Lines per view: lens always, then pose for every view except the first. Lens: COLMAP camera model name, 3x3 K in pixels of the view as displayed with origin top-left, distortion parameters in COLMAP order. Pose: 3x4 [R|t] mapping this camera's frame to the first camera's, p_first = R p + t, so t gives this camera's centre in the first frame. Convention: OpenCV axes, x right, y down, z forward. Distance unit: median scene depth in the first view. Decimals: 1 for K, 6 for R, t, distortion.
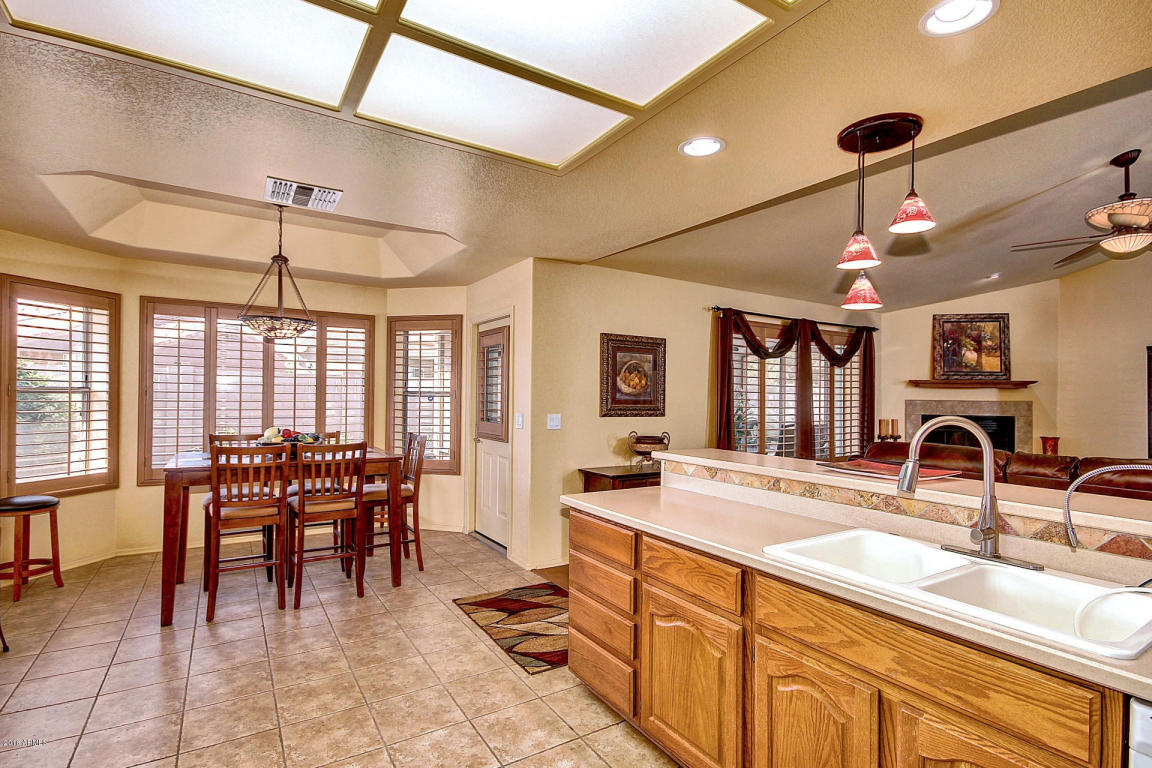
lens RADIAL K [[547.8, 0, 565.9], [0, 547.8, 388.8], [0, 0, 1]] dist [-0.004449, -0.001172]
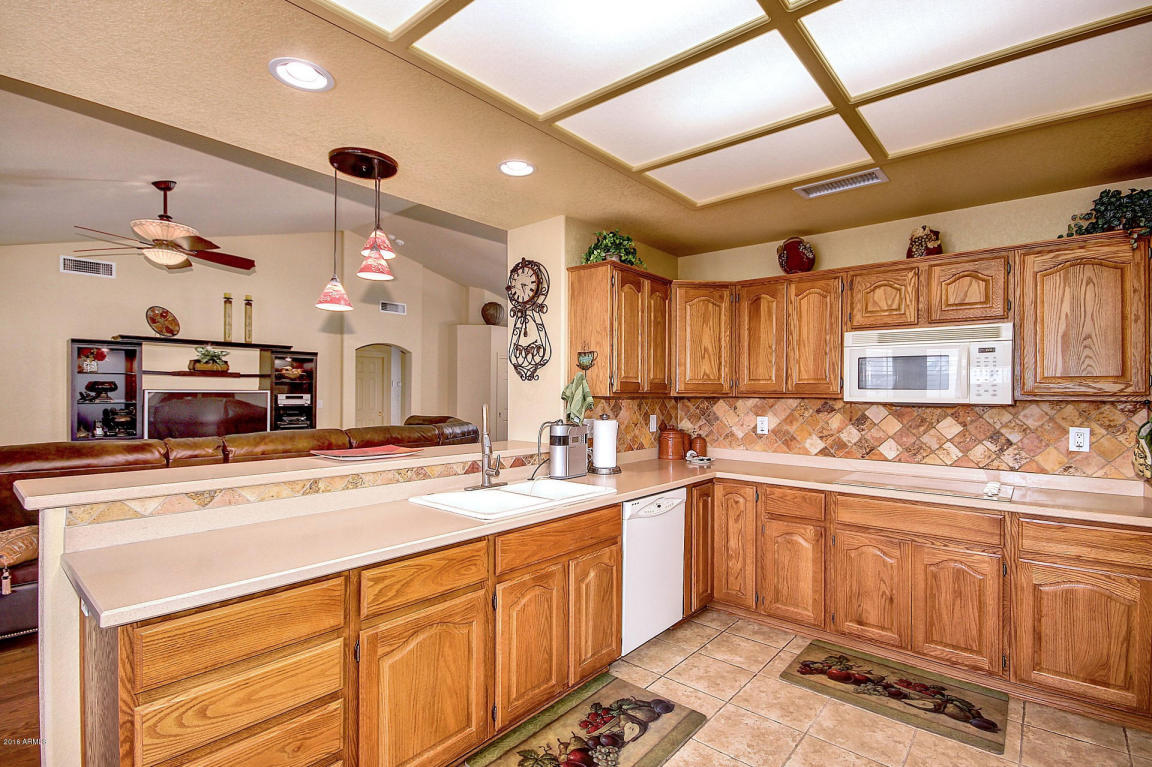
lens RADIAL K [[547.8, 0, 572.2], [0, 547.8, 391.4], [0, 0, 1]] dist [-0.004449, -0.001172]
pose [[-0.302453, -0.009998, 0.953112, -0.634987], [-0.020602, 0.999780, 0.003950, 0.001551], [-0.952942, -0.018442, -0.302592, 0.878444]]
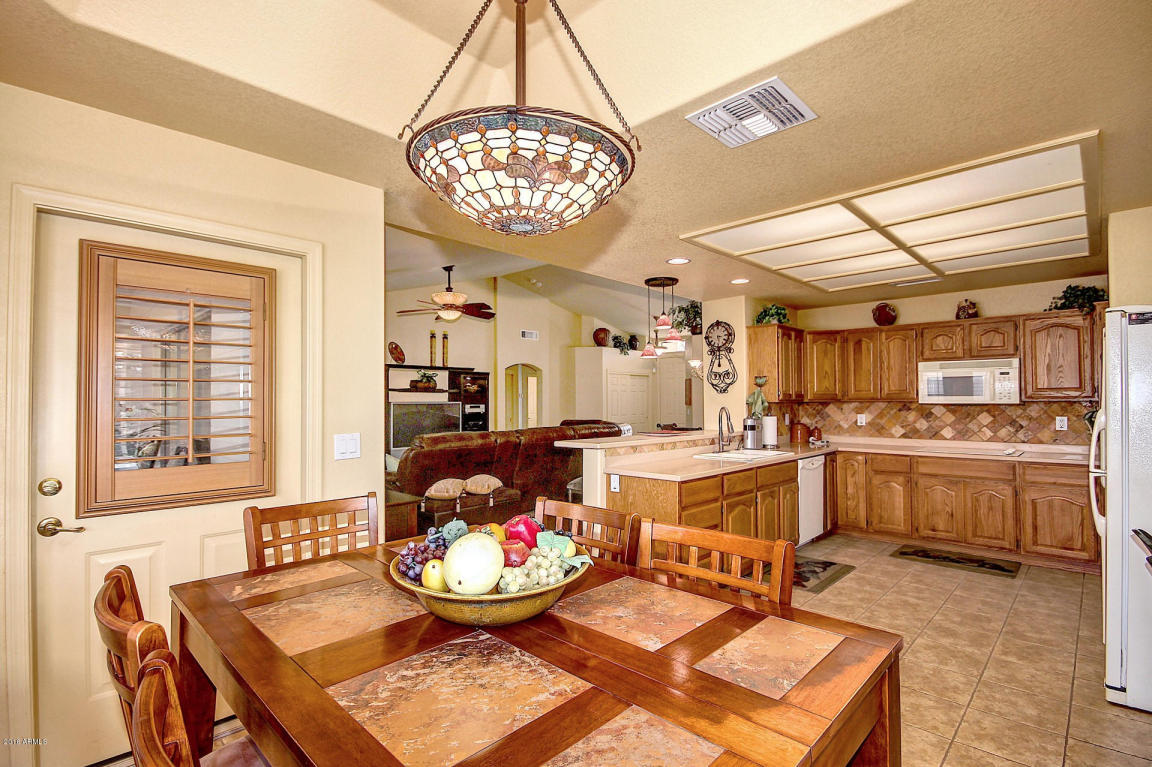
lens RADIAL K [[547.8, 0, 566.8], [0, 547.8, 389.9], [0, 0, 1]] dist [-0.004449, -0.001172]
pose [[-0.237467, 0.011393, 0.971329, -0.853529], [-0.008207, 0.999872, -0.013734, 0.002434], [-0.971361, -0.011233, -0.237343, 1.136060]]
